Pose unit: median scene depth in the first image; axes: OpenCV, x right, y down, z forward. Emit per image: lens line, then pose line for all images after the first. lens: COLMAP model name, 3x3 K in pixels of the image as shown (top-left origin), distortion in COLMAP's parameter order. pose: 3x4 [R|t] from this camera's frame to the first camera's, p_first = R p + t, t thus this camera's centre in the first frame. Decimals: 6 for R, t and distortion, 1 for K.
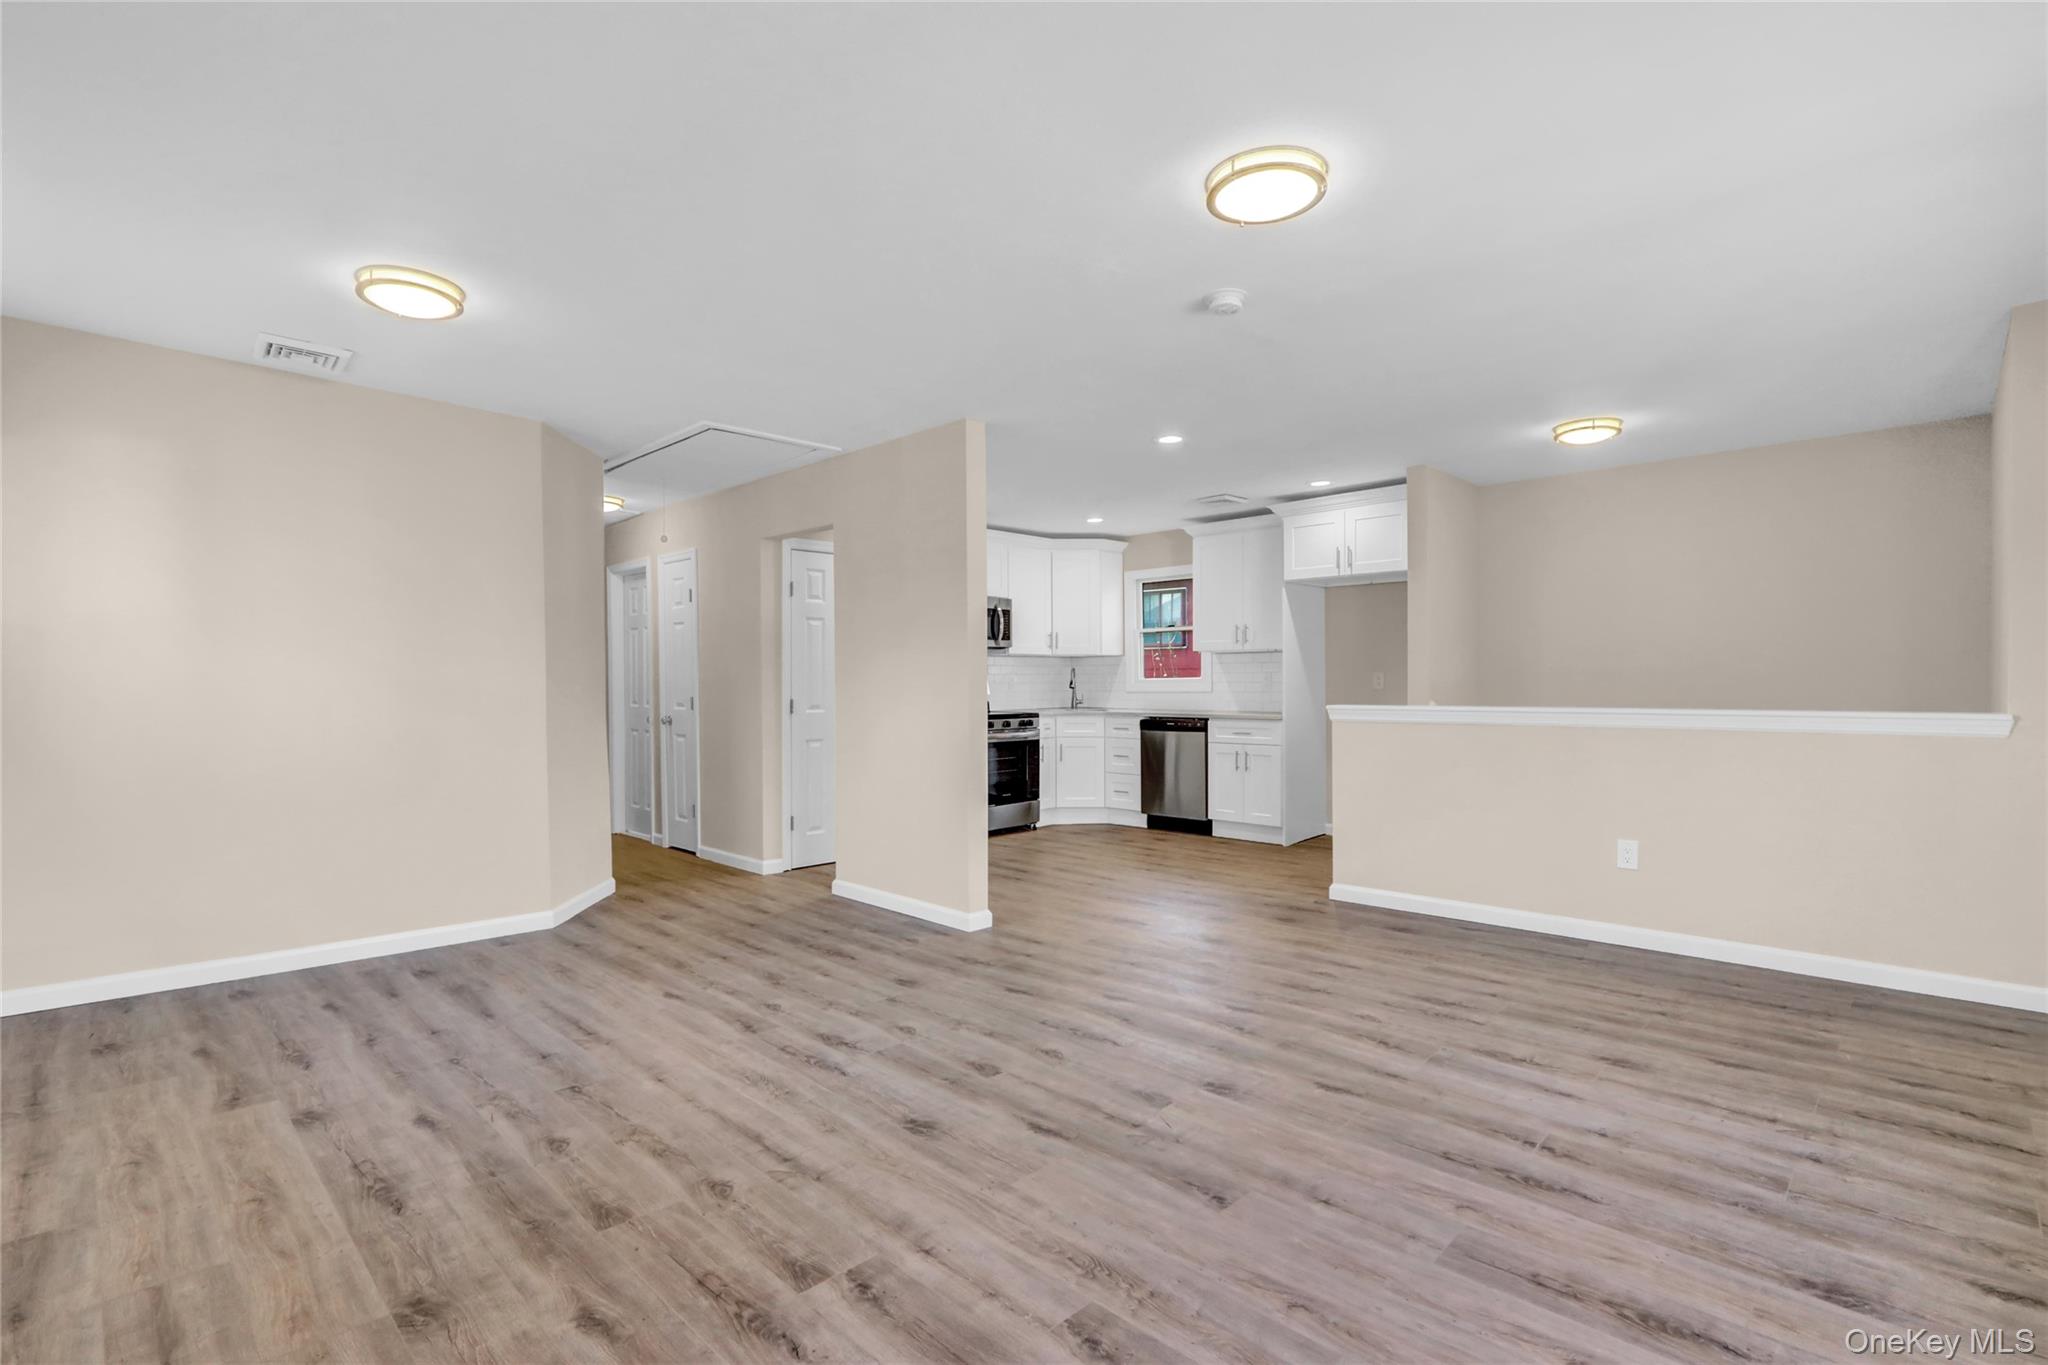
lens RADIAL K [[950.9, 0, 1011.0], [0, 950.9, 700.2], [0, 0, 1]] dist [-0.019173, 0.005538]
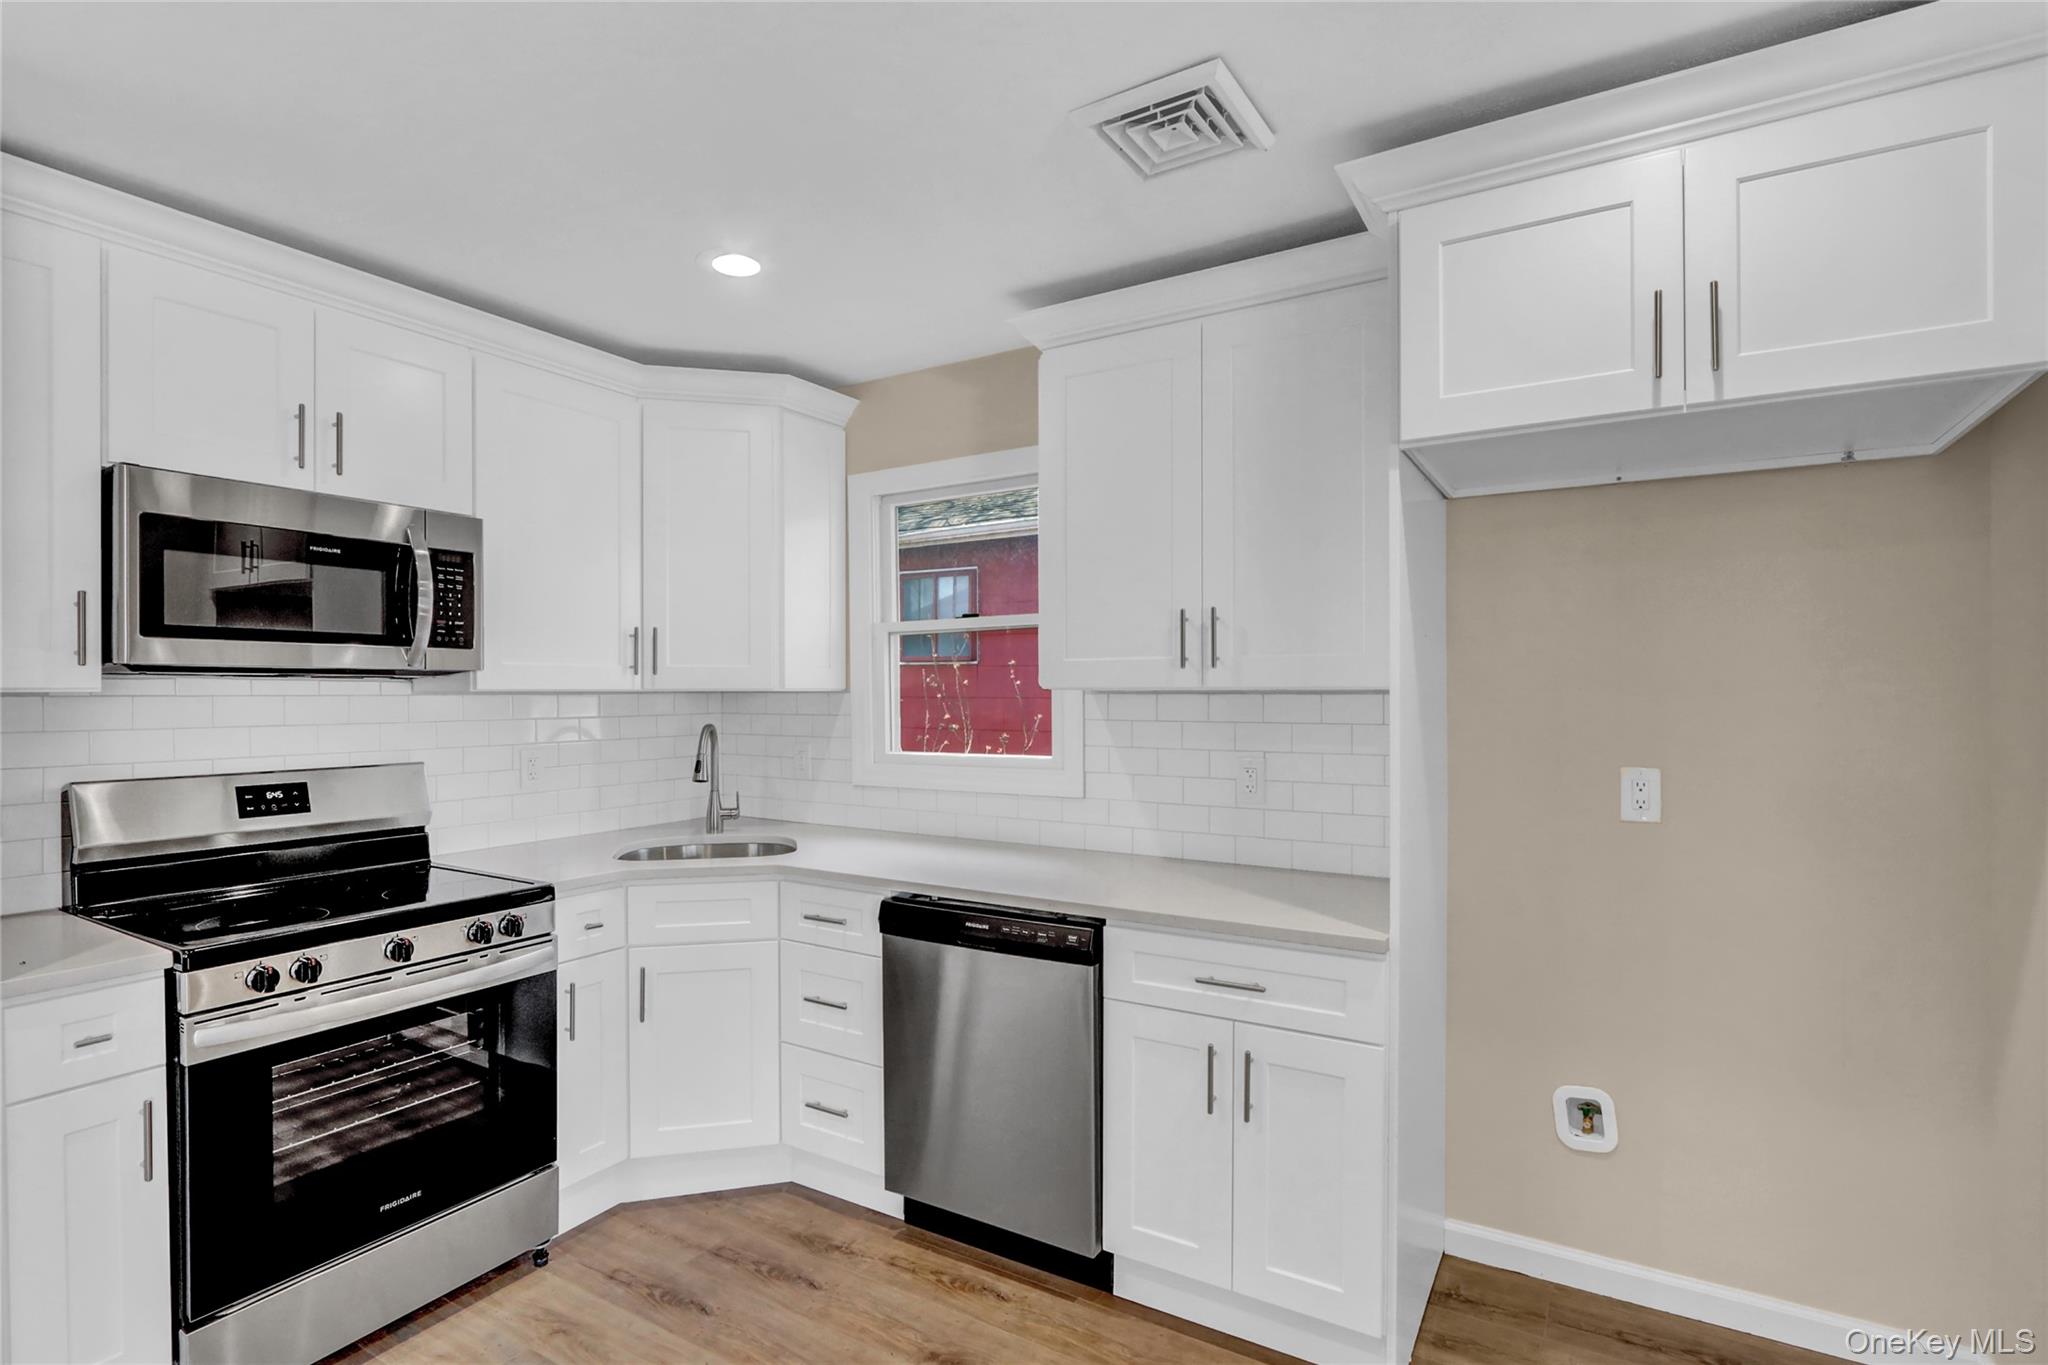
lens RADIAL K [[990.3, 0, 1005.9], [0, 990.3, 701.5], [0, 0, 1]] dist [-0.016147, 0.000613]
pose [[0.973845, 0.000589, 0.227214, 0.128870], [0.002263, 0.999922, -0.012293, -0.054665], [-0.227204, 0.012486, 0.973767, 0.847953]]
